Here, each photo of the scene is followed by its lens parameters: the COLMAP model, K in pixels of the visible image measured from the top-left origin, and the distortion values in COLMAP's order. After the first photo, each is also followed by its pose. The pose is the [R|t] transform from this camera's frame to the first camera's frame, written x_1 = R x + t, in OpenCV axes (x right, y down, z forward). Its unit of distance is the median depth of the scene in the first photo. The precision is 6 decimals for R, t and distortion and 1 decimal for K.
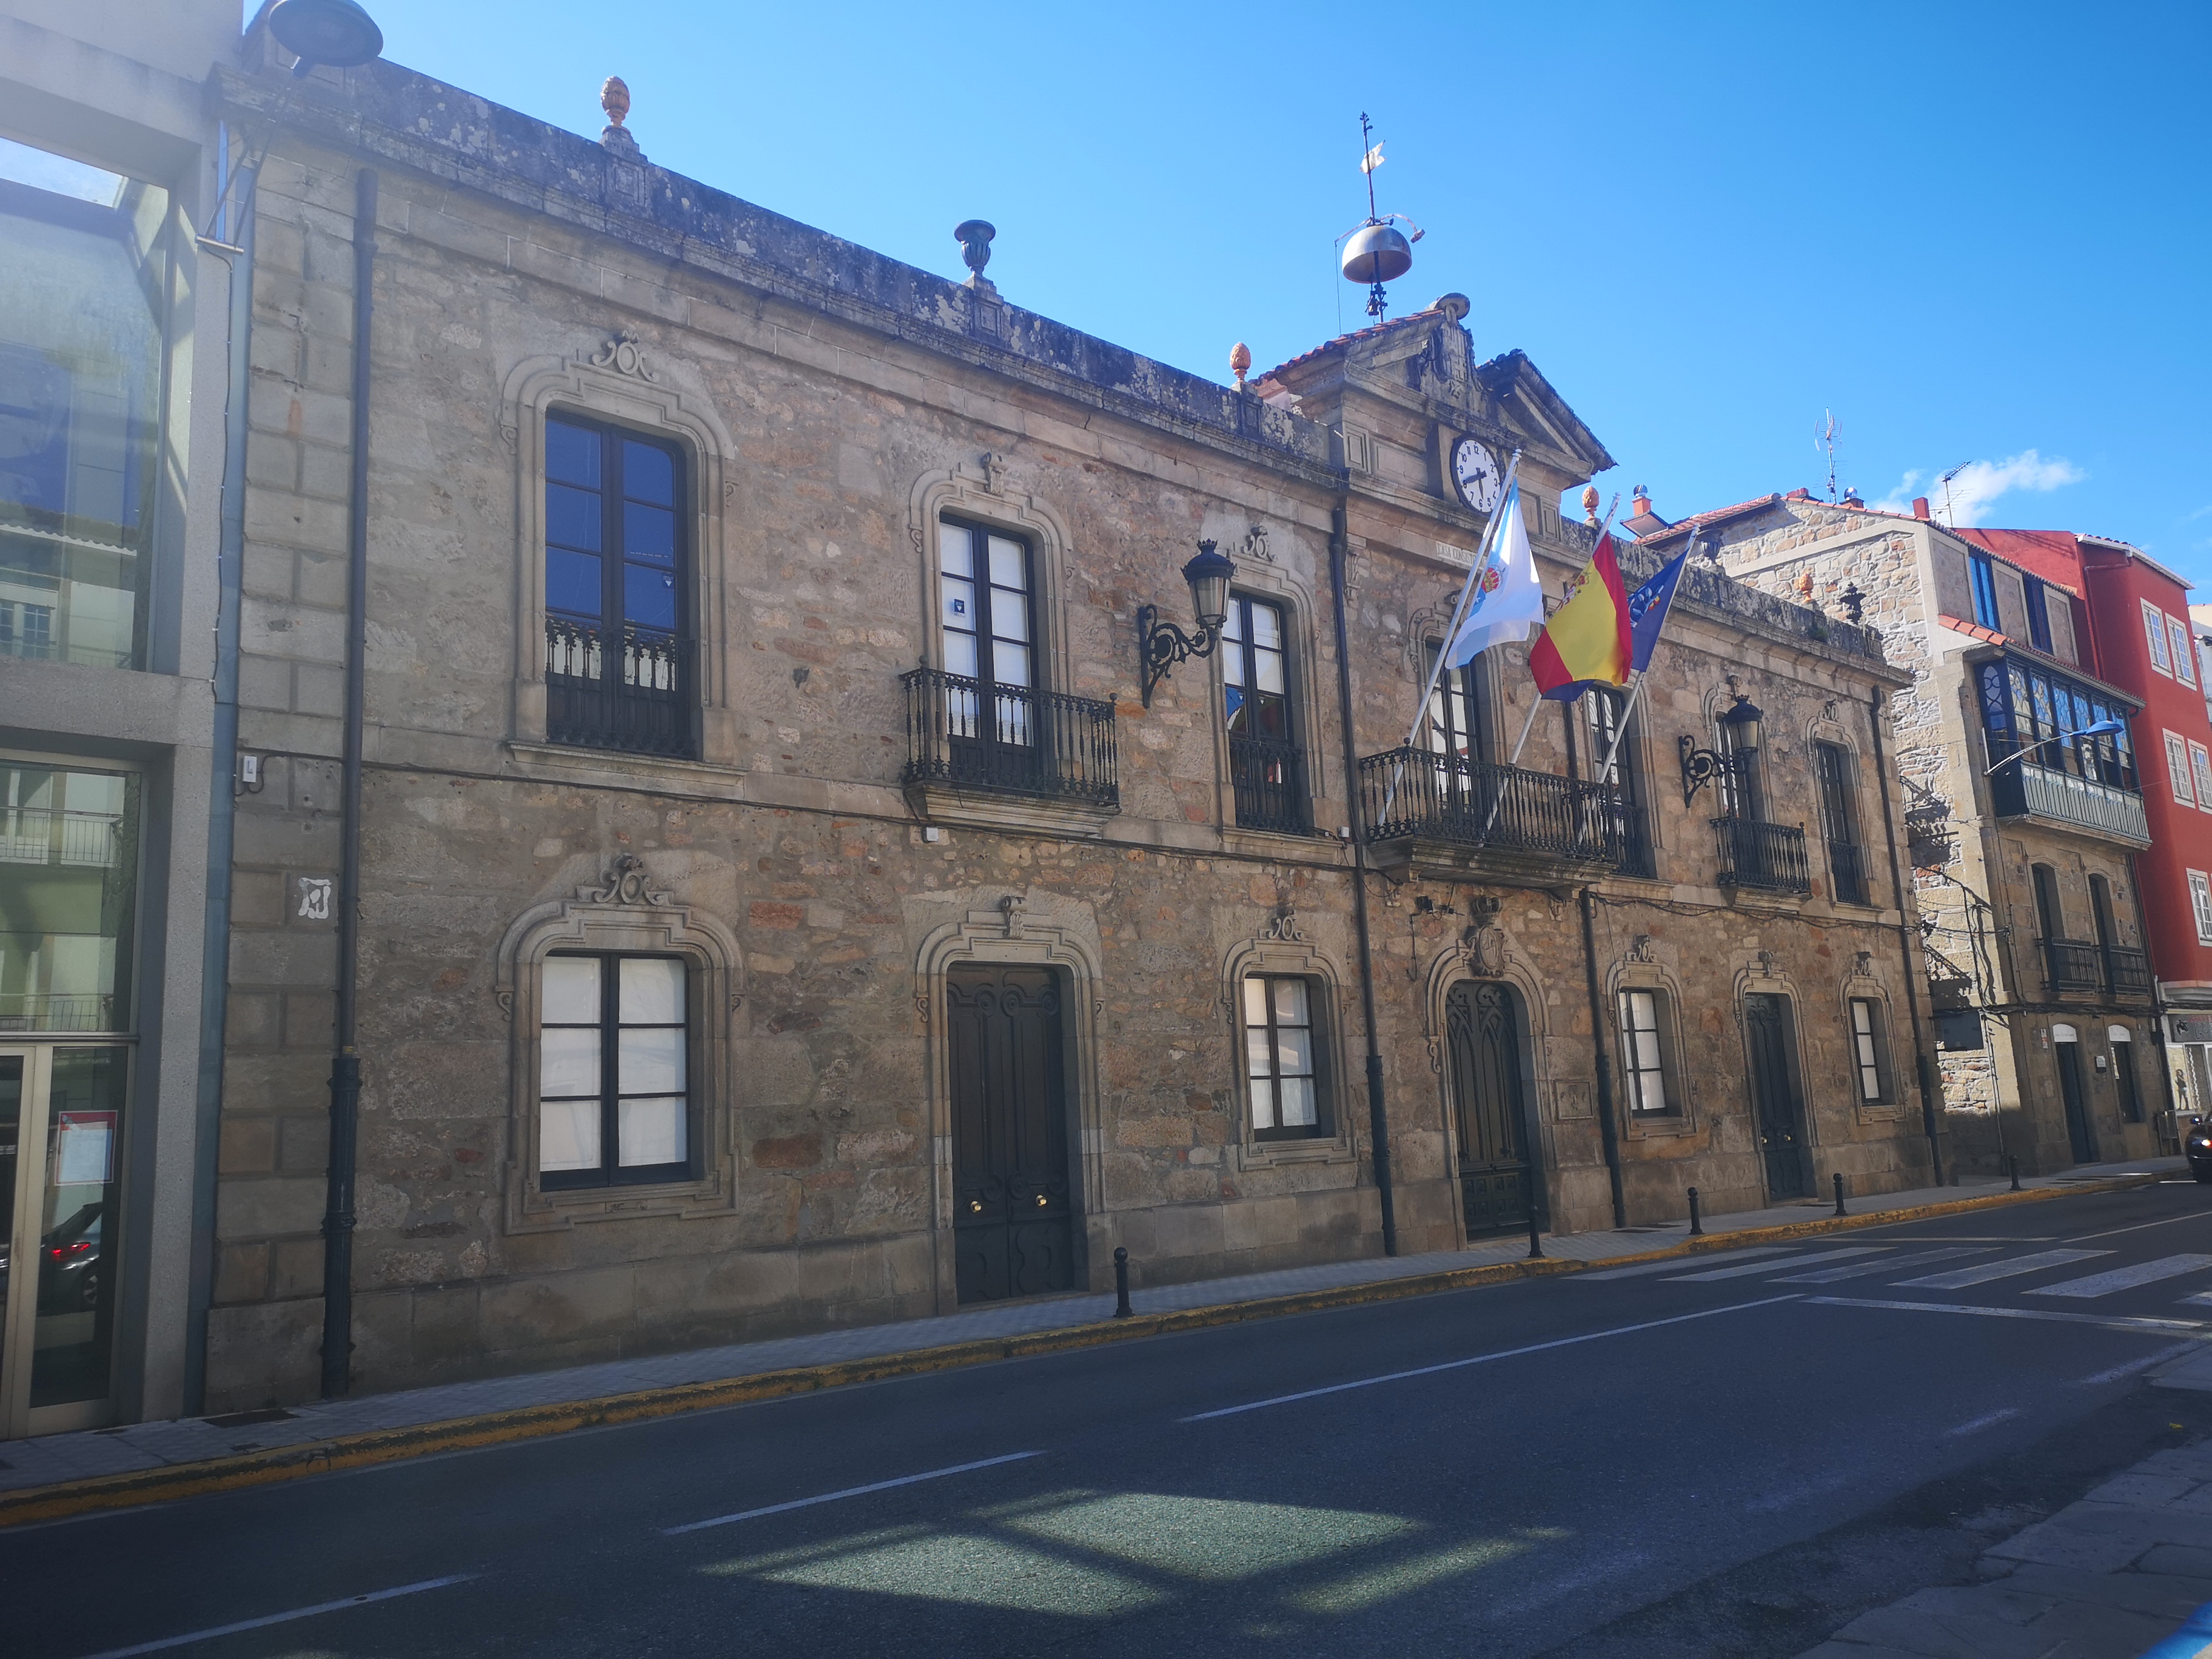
lens RADIAL K [[1675.4, 0, 1106.0], [0, 1675.4, 829.5], [0, 0, 1]] dist [0.078932, -0.083601]
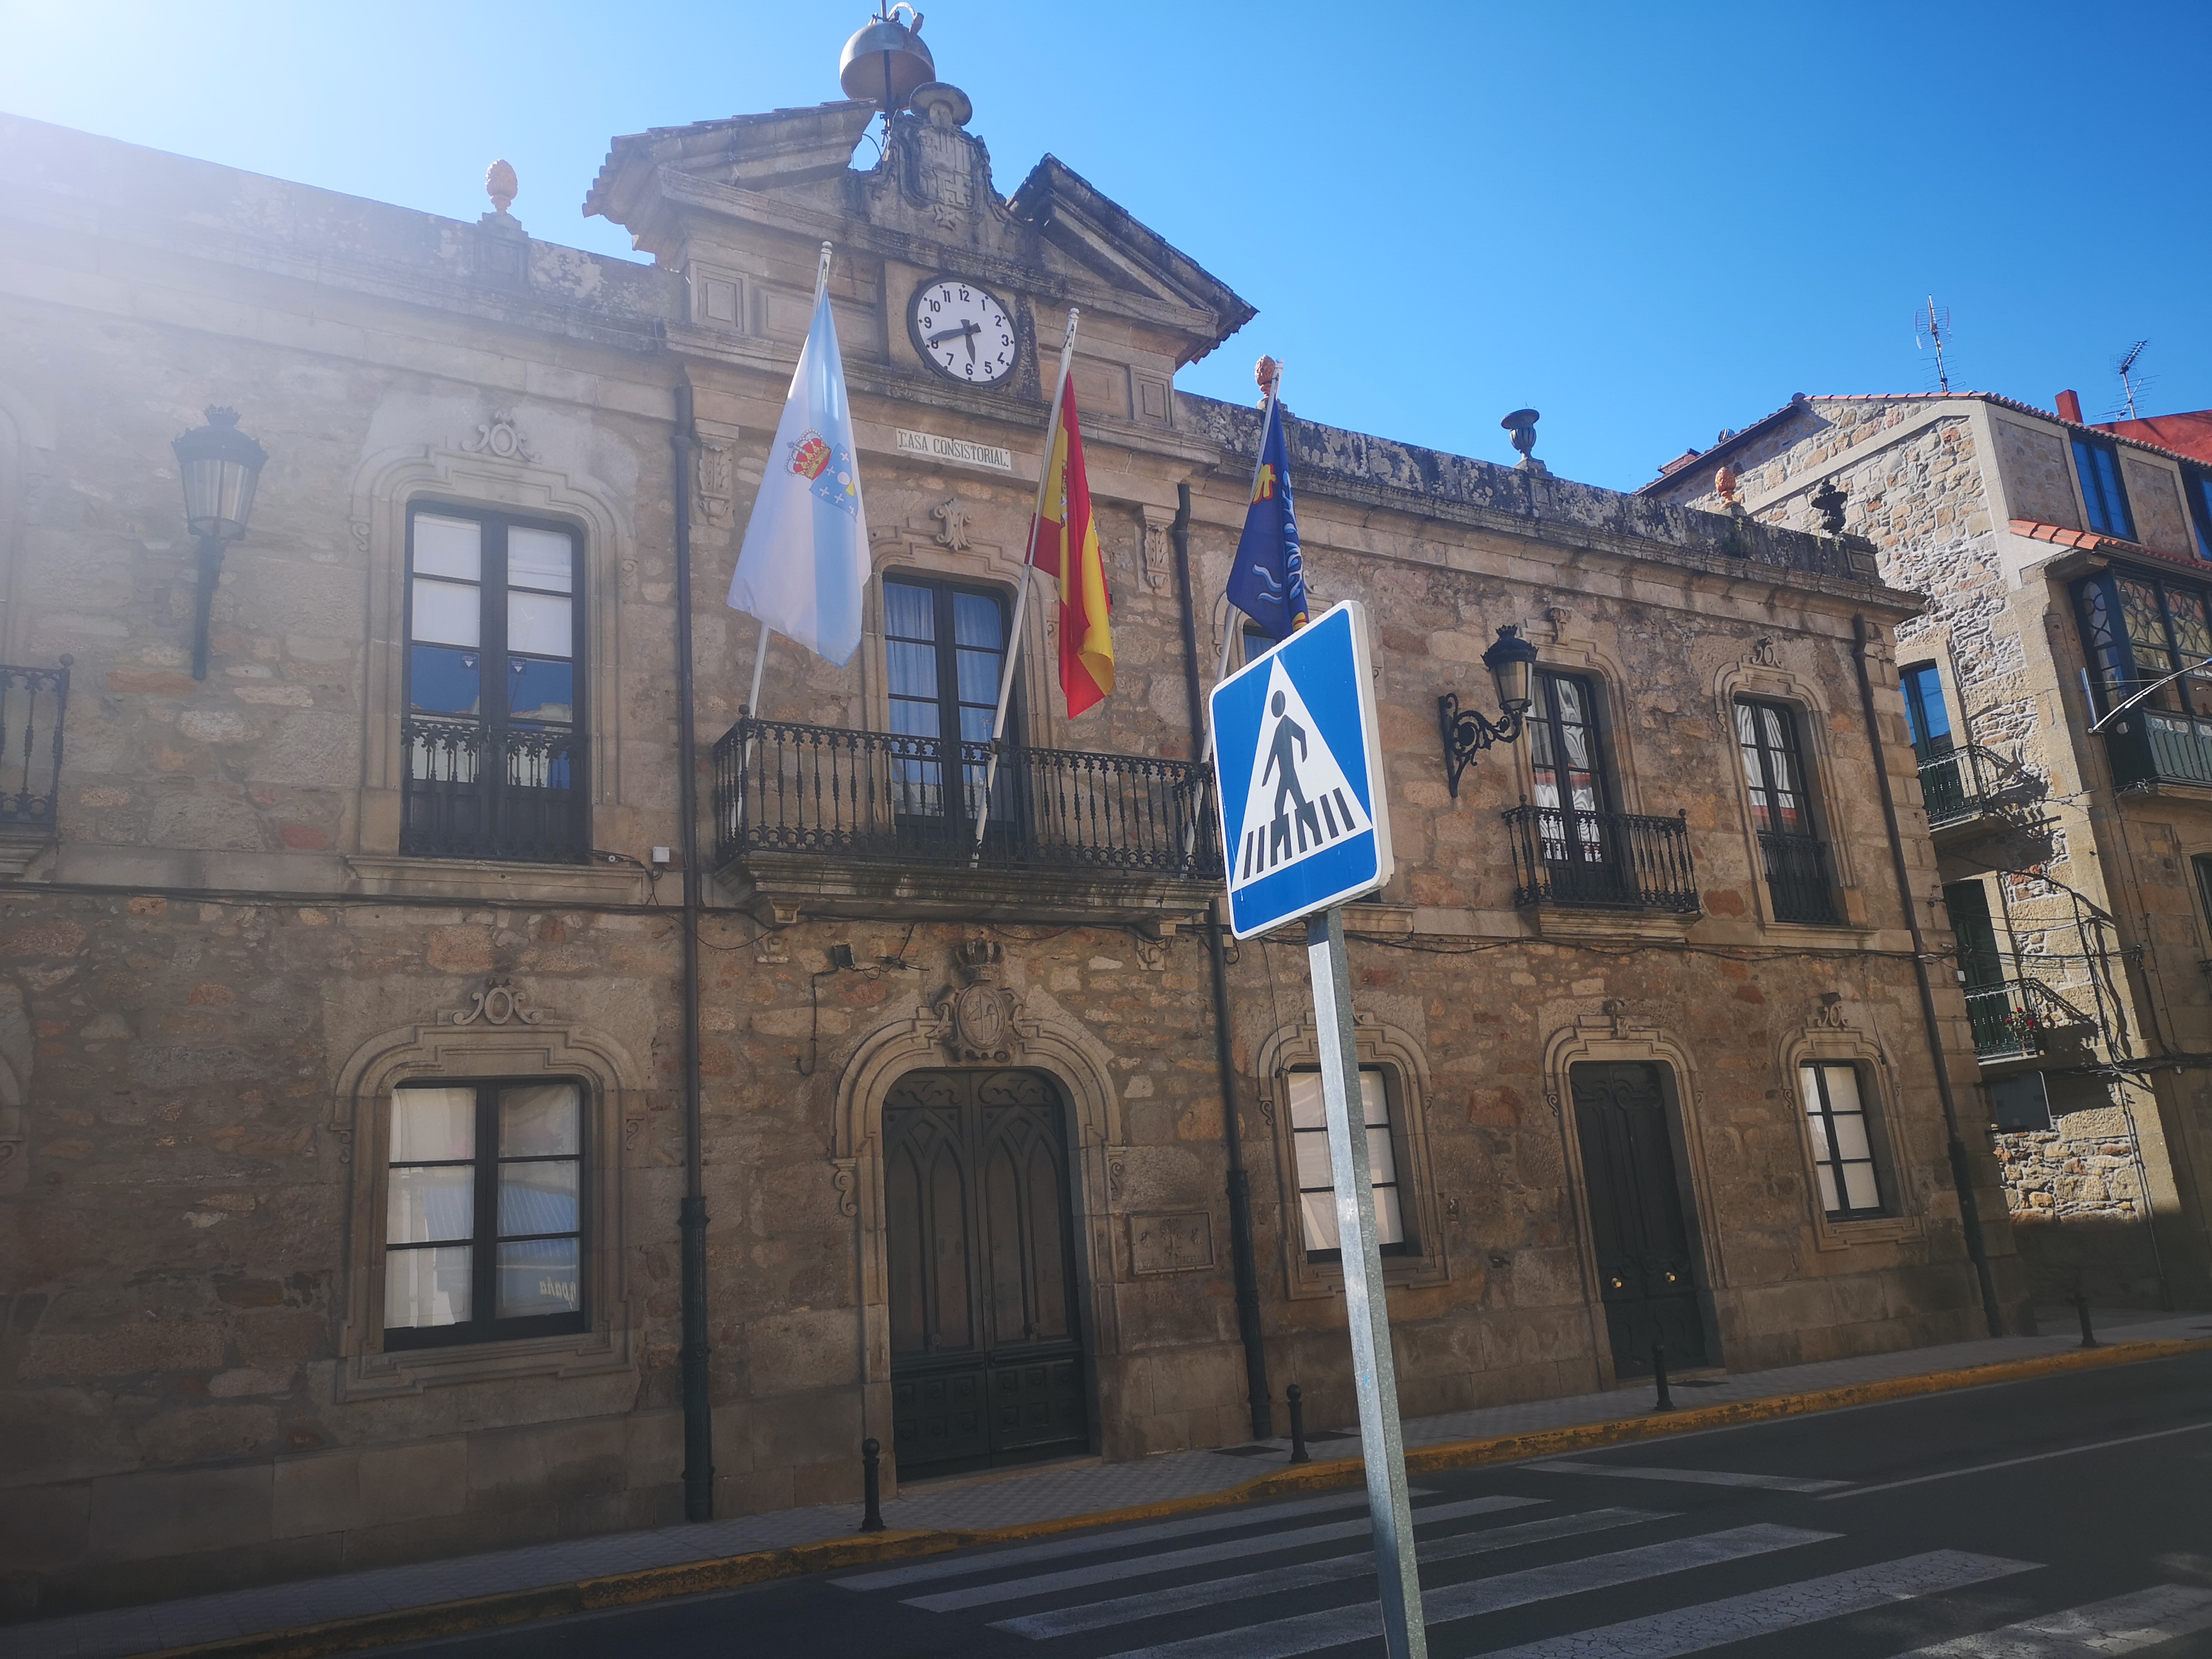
lens RADIAL K [[1616.1, 0, 1107.6], [0, 1616.1, 857.8], [0, 0, 1]] dist [0.070039, -0.071457]
pose [[0.971774, -0.079537, -0.222100, 0.390759], [0.068568, 0.996035, -0.056683, 0.043885], [0.225727, 0.039854, 0.973375, 0.361140]]
